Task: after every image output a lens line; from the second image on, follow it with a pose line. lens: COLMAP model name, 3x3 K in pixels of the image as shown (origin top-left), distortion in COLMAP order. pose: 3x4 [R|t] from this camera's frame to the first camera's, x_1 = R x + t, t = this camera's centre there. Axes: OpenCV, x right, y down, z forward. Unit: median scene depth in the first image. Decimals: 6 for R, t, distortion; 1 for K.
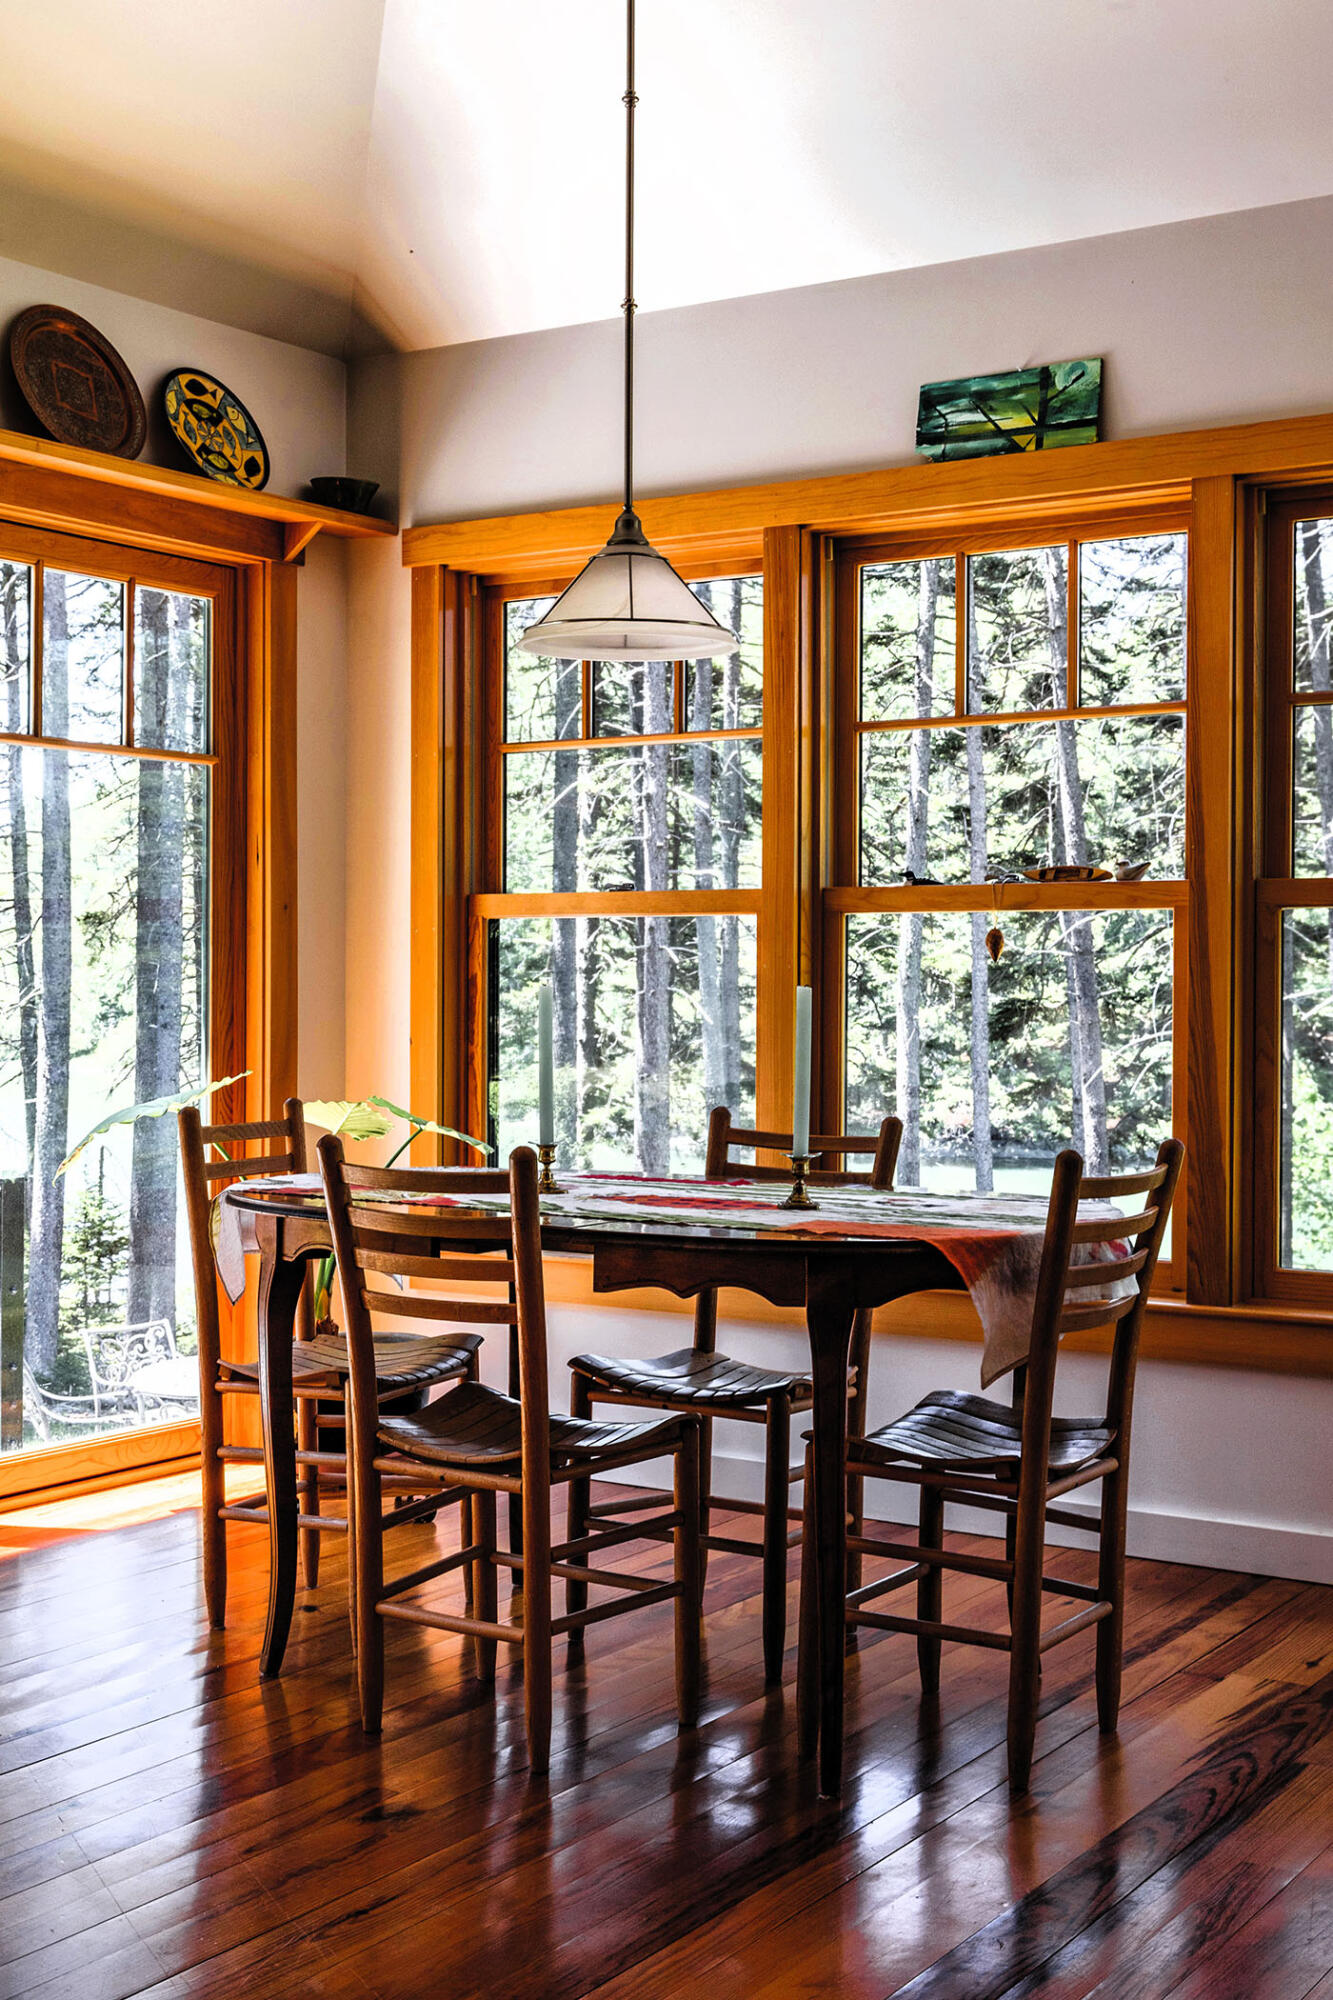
lens RADIAL K [[2453.1, 0, 666.5], [0, 2453.1, 1000.0], [0, 0, 1]] dist [0.005602, 0.038992]
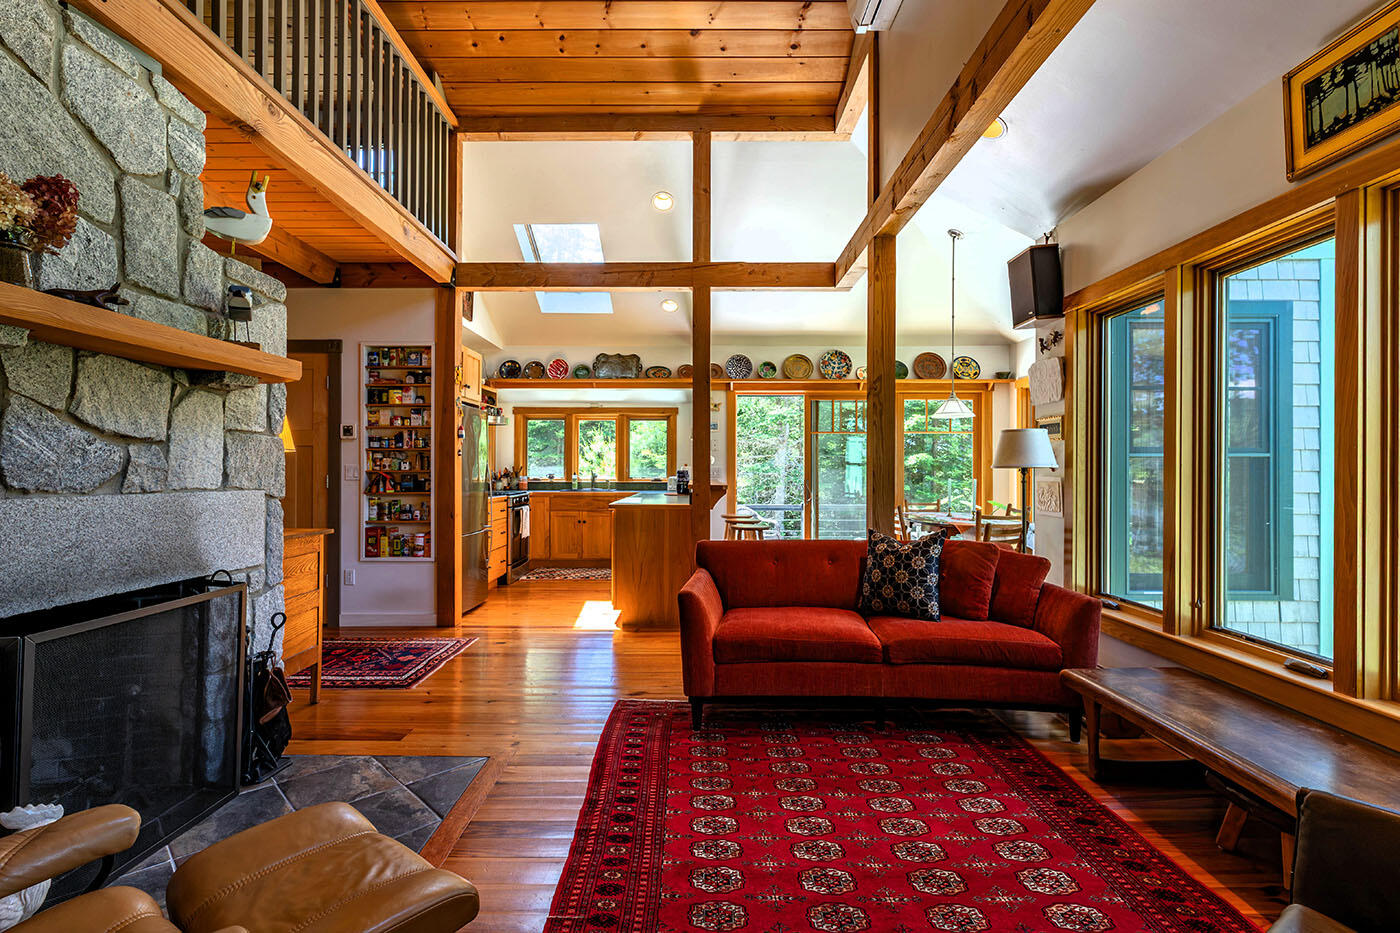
lens RADIAL K [[676.3, 0, 704.4], [0, 676.3, 468.3], [0, 0, 1]] dist [-0.013833, 0.000012]
pose [[0.532859, -0.009606, -0.846149, 0.894210], [-0.003187, 0.999906, -0.013358, -0.007010], [0.846198, 0.009815, 0.532778, -0.251450]]
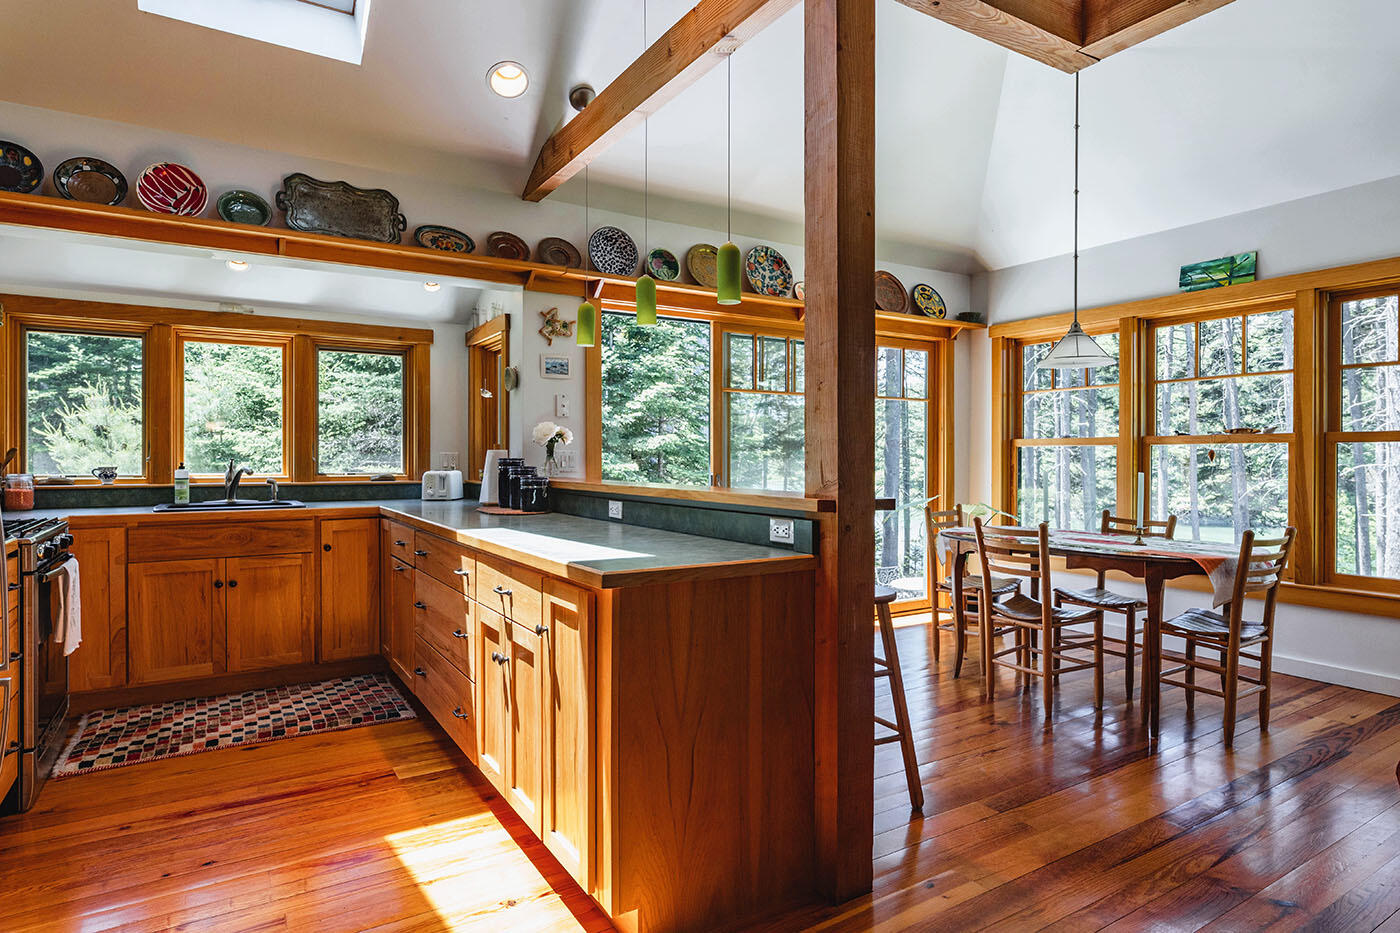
lens RADIAL K [[764.1, 0, 696.8], [0, 764.1, 462.8], [0, 0, 1]] dist [0.002439, -0.000263]
pose [[0.903714, -0.004206, -0.428117, -0.033883], [0.004037, 0.999991, -0.001304, -0.017485], [0.428119, -0.000550, 0.903722, -0.093076]]
